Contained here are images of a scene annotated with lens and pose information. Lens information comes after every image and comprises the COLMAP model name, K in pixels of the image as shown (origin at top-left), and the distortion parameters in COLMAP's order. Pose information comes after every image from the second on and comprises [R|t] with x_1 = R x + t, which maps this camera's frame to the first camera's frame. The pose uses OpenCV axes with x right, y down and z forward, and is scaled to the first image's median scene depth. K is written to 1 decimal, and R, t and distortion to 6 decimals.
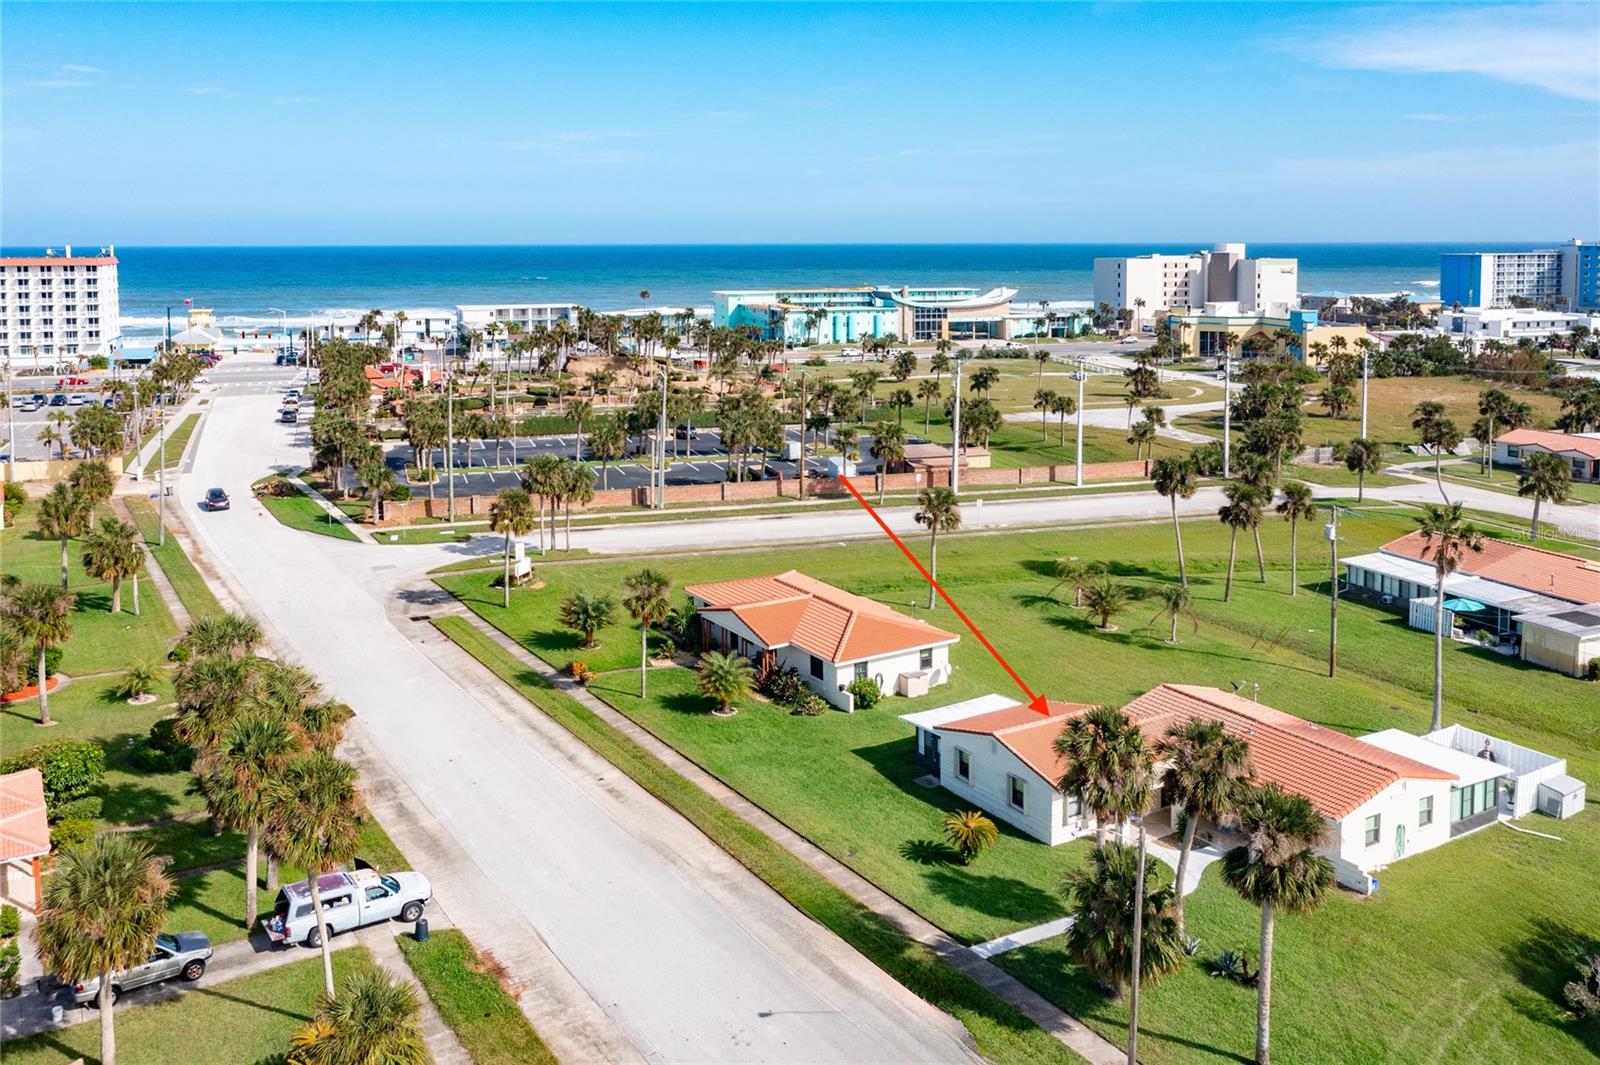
lens RADIAL K [[1375.2, 0, 742.9], [0, 1375.2, 350.2], [0, 0, 1]] dist [0.000123, 0.000578]
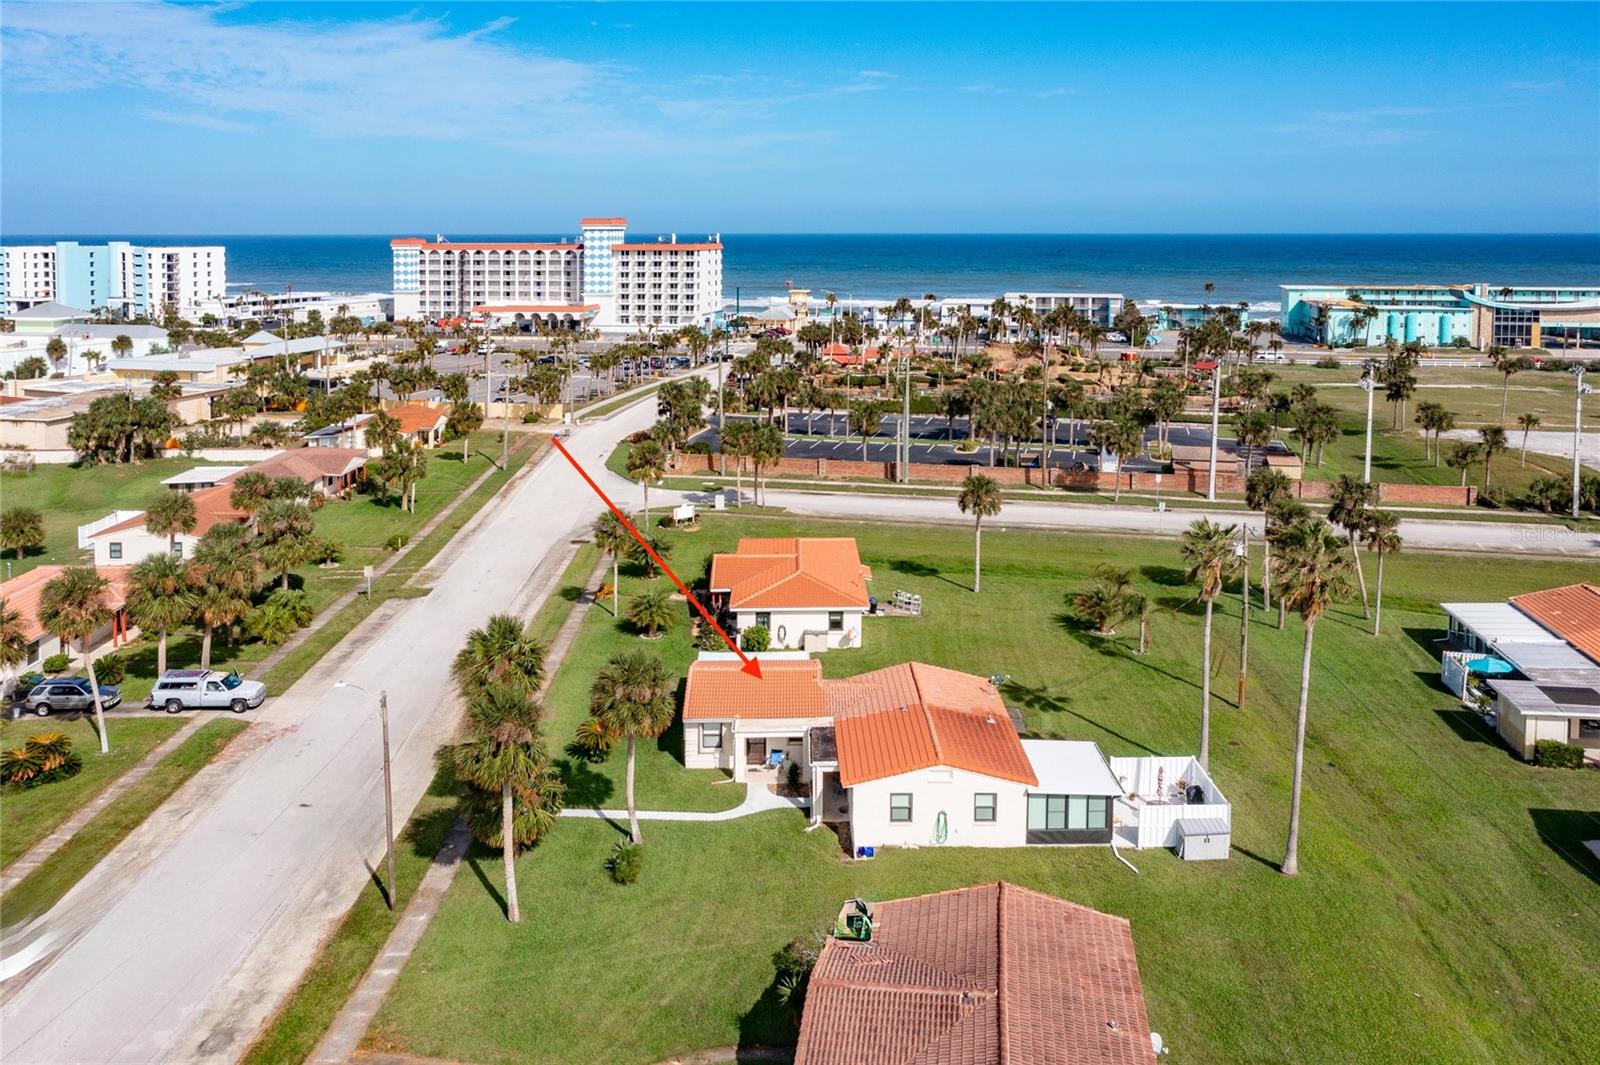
lens RADIAL K [[1375.2, 0, 742.9], [0, 1375.2, 350.2], [0, 0, 1]] dist [0.000123, 0.000578]
pose [[0.854212, 0.047842, -0.517718, 0.175575], [-0.043730, 0.998840, 0.020148, -0.001681], [0.518082, 0.005429, 0.855314, 0.011376]]
